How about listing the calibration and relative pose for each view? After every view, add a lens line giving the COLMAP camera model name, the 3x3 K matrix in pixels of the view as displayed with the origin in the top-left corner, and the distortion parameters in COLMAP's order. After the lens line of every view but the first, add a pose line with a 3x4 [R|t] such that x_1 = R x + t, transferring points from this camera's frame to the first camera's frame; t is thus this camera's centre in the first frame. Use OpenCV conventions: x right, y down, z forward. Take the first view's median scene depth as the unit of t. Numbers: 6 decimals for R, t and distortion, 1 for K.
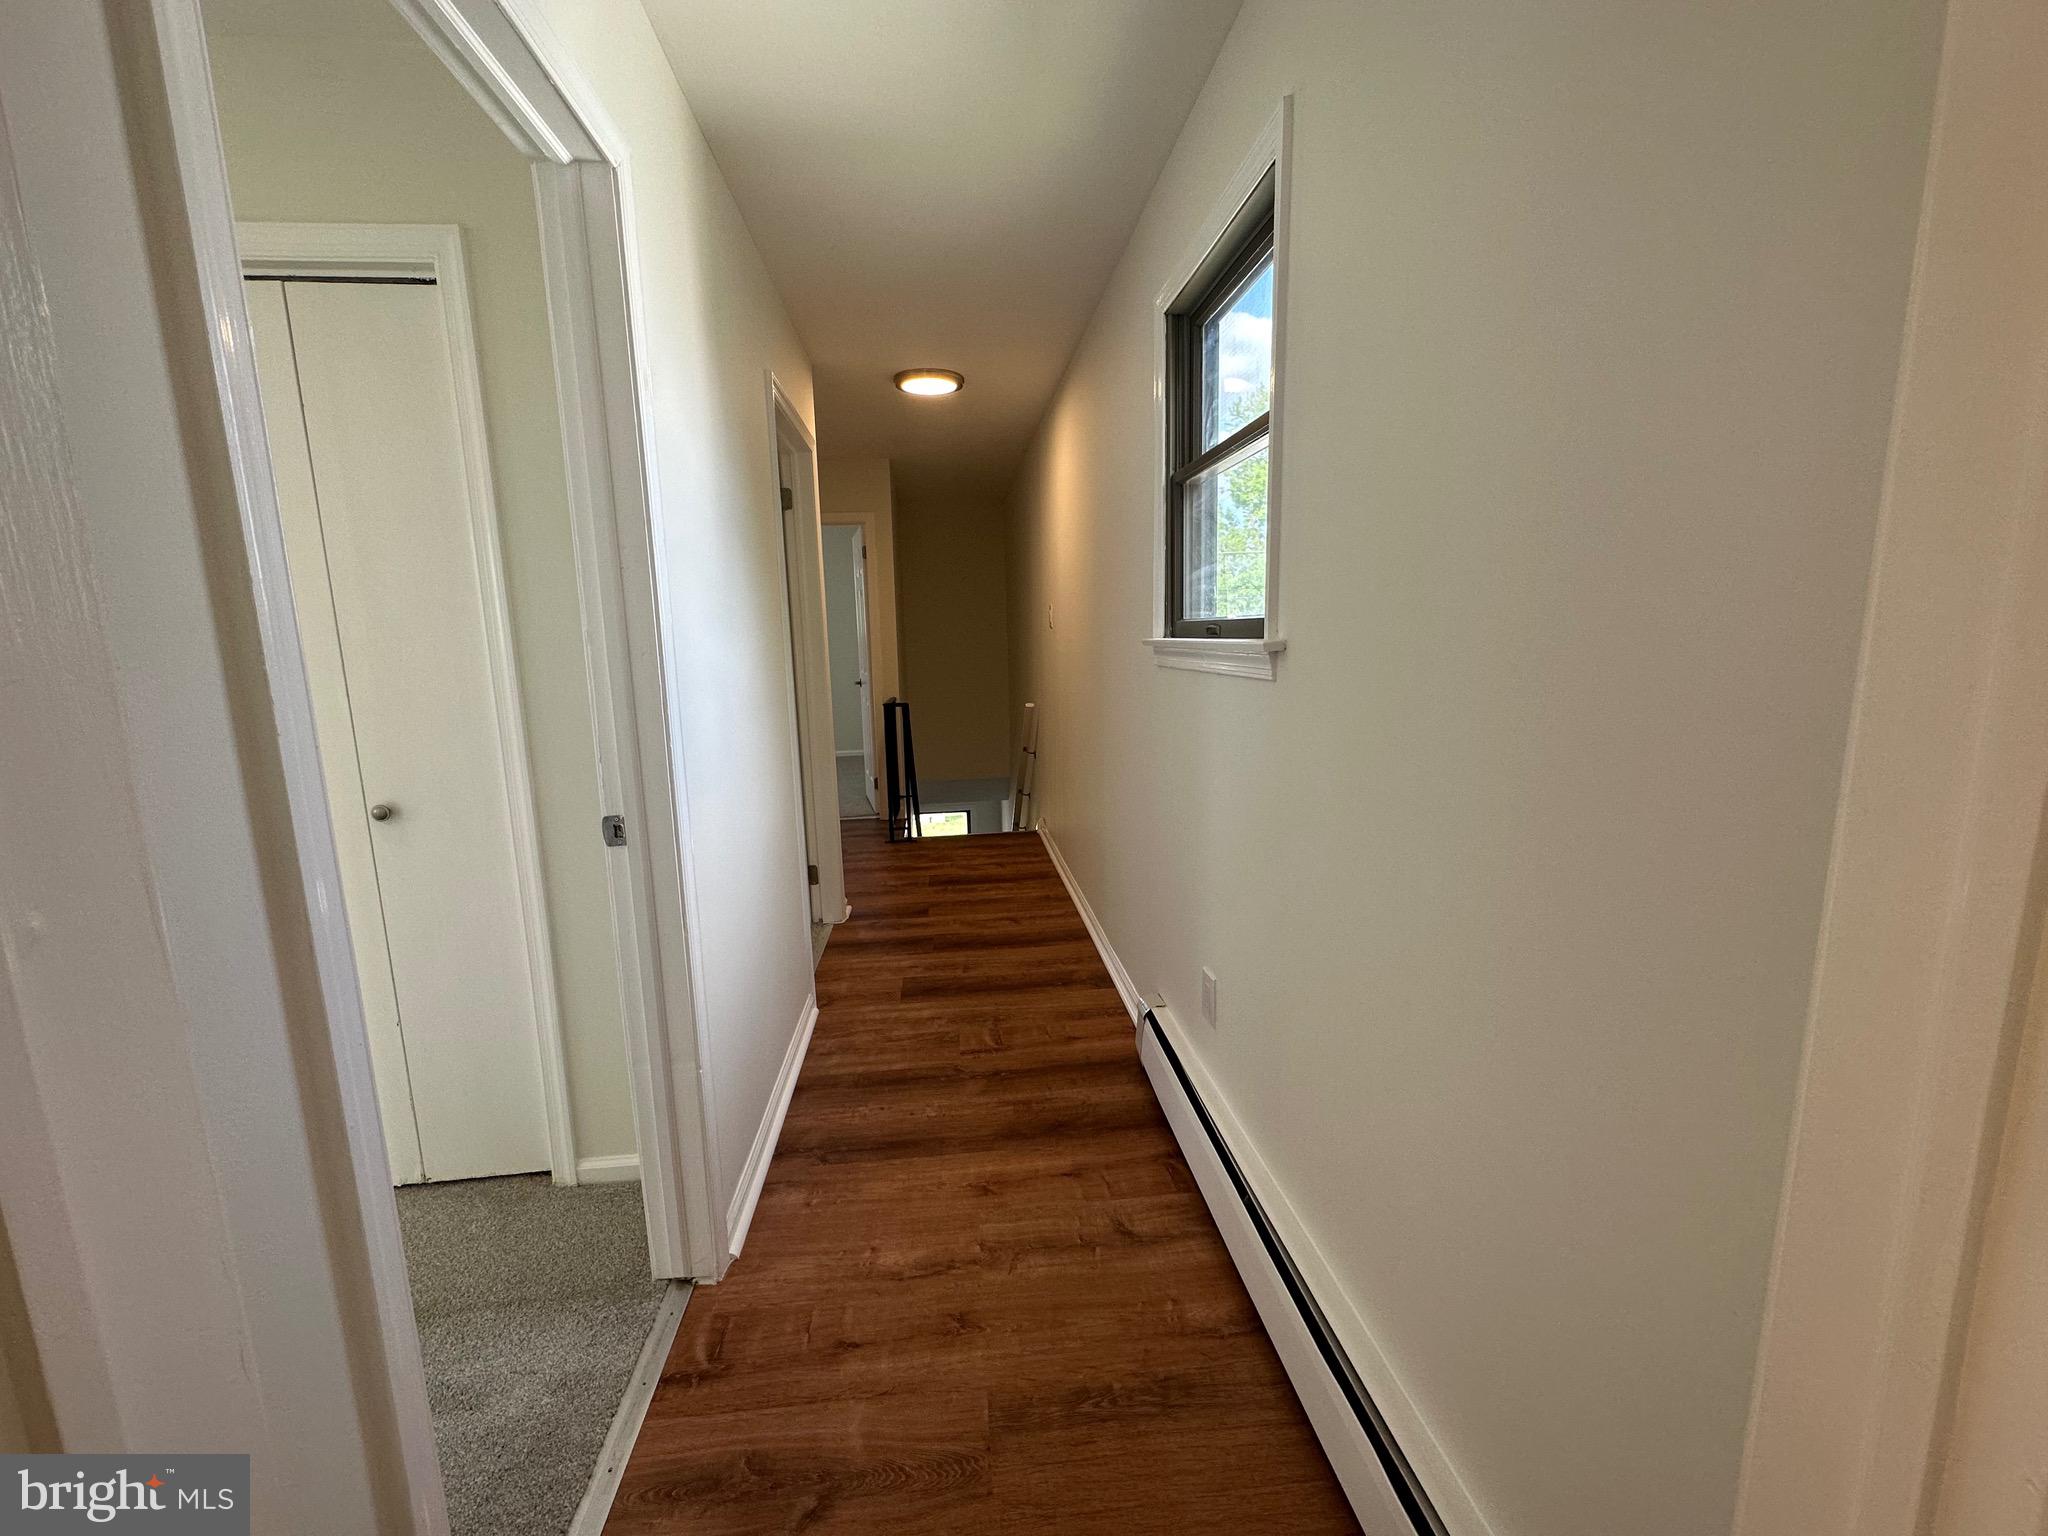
lens RADIAL K [[815.3, 0, 1022.1], [0, 815.3, 763.0], [0, 0, 1]] dist [-0.001873, 0.000114]
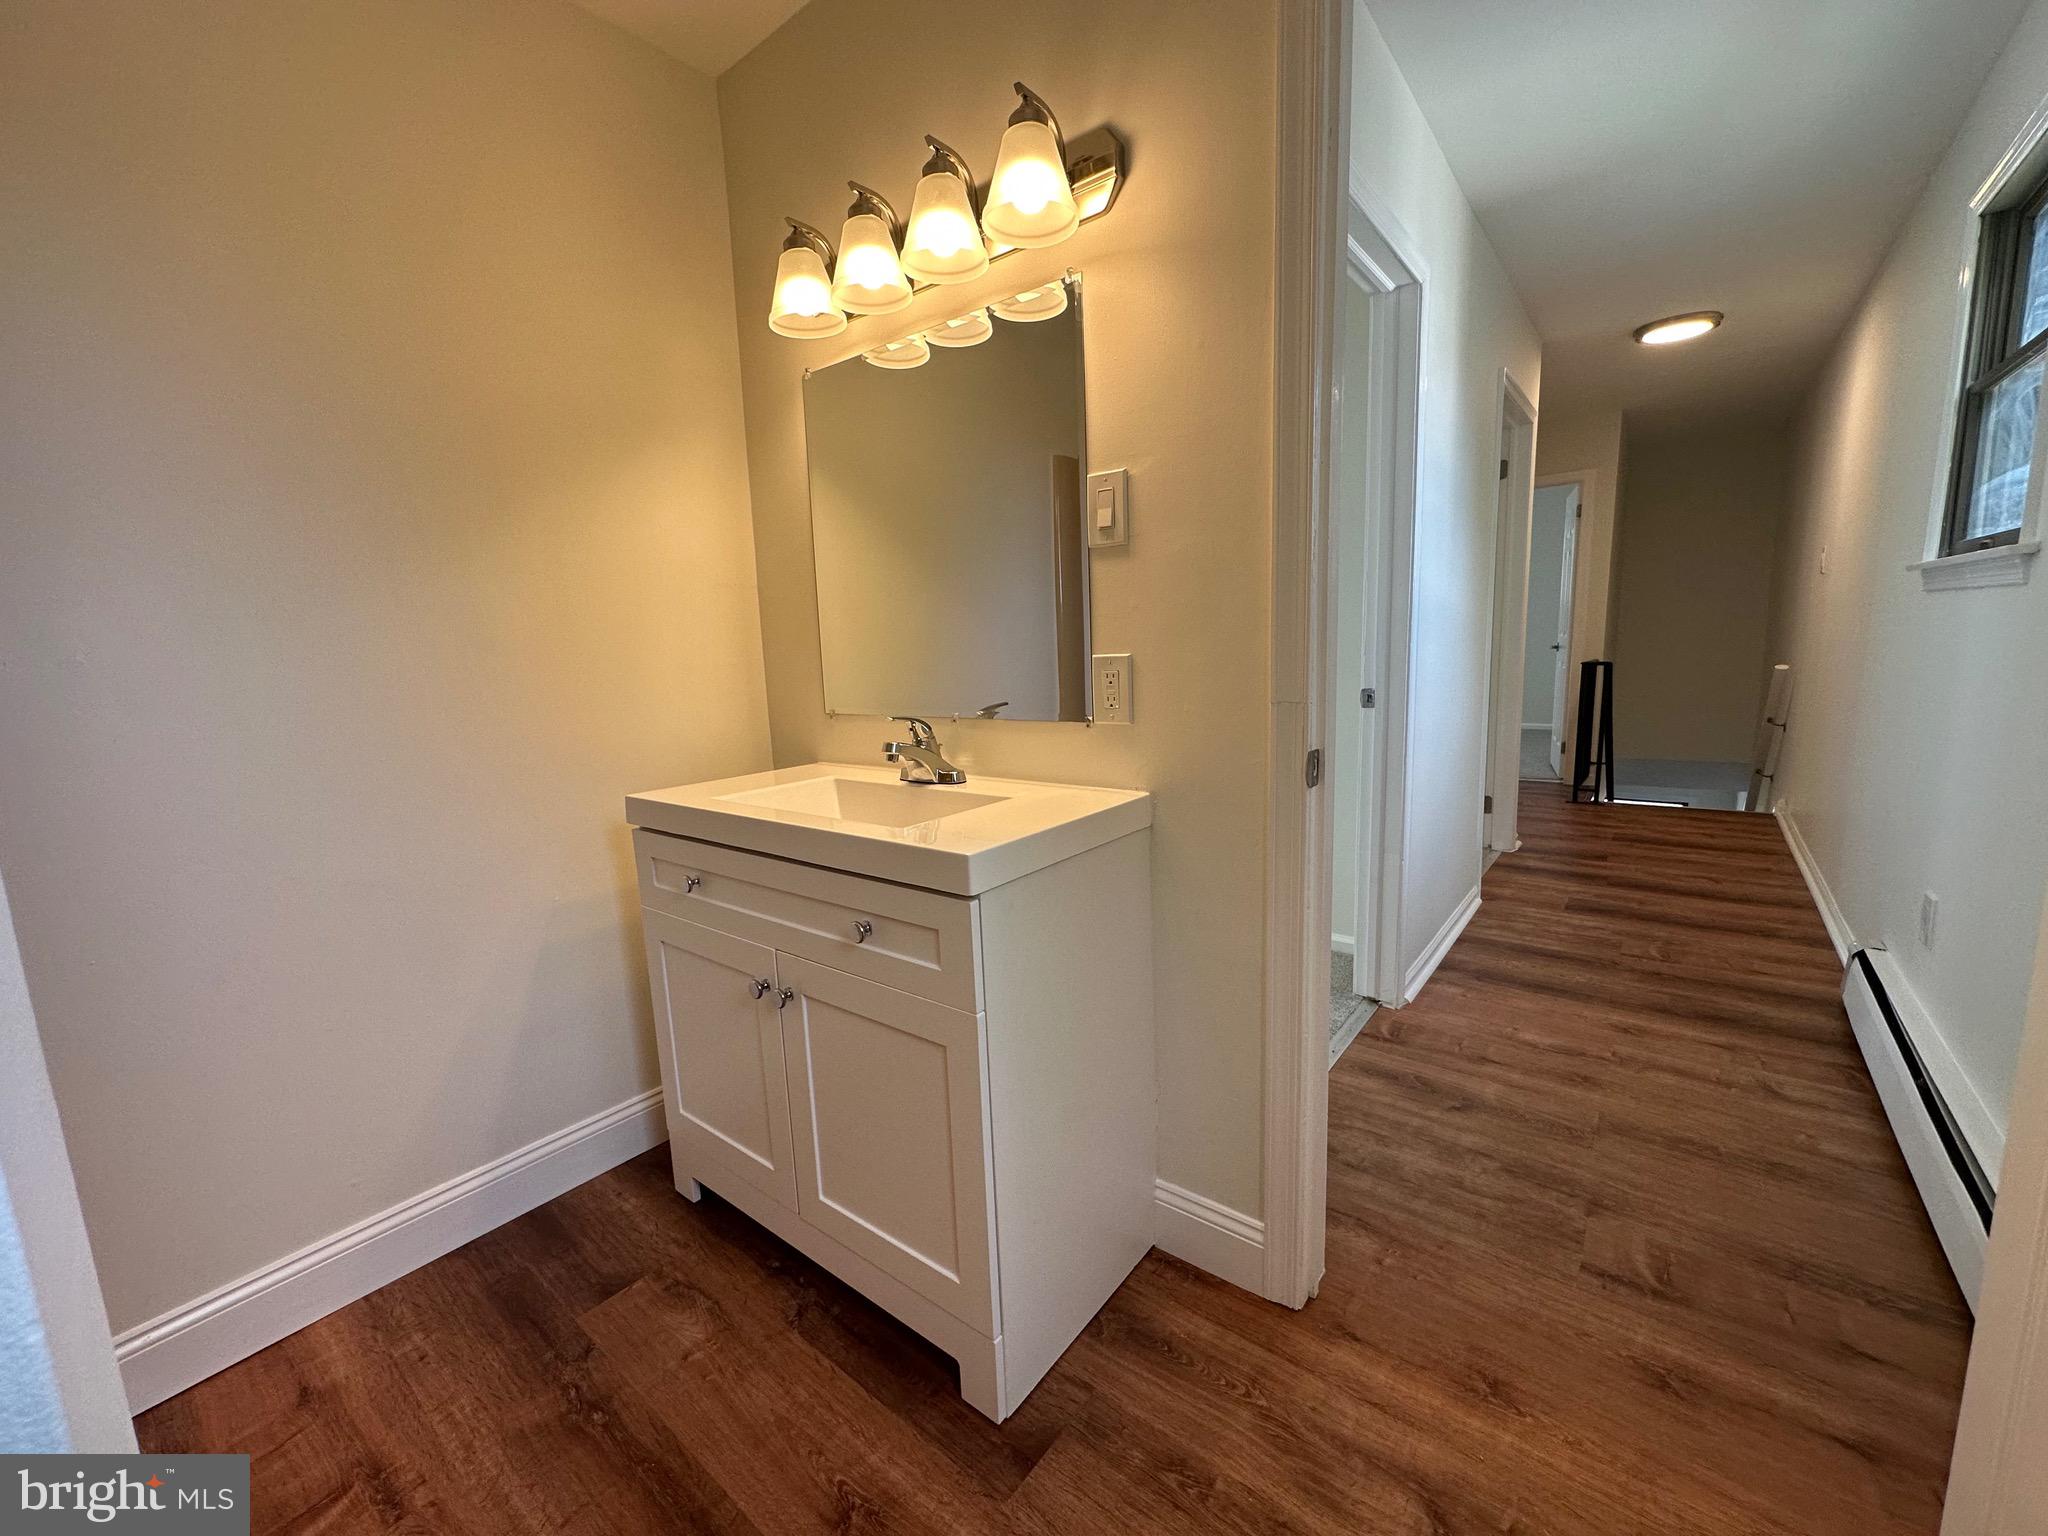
lens RADIAL K [[815.3, 0, 1017.4], [0, 815.3, 769.1], [0, 0, 1]] dist [-0.001873, 0.000114]
pose [[0.712595, 0.105029, -0.693670, 0.095717], [-0.086764, 0.994334, 0.061421, 0.125427], [0.696190, 0.016417, 0.717670, -0.436670]]
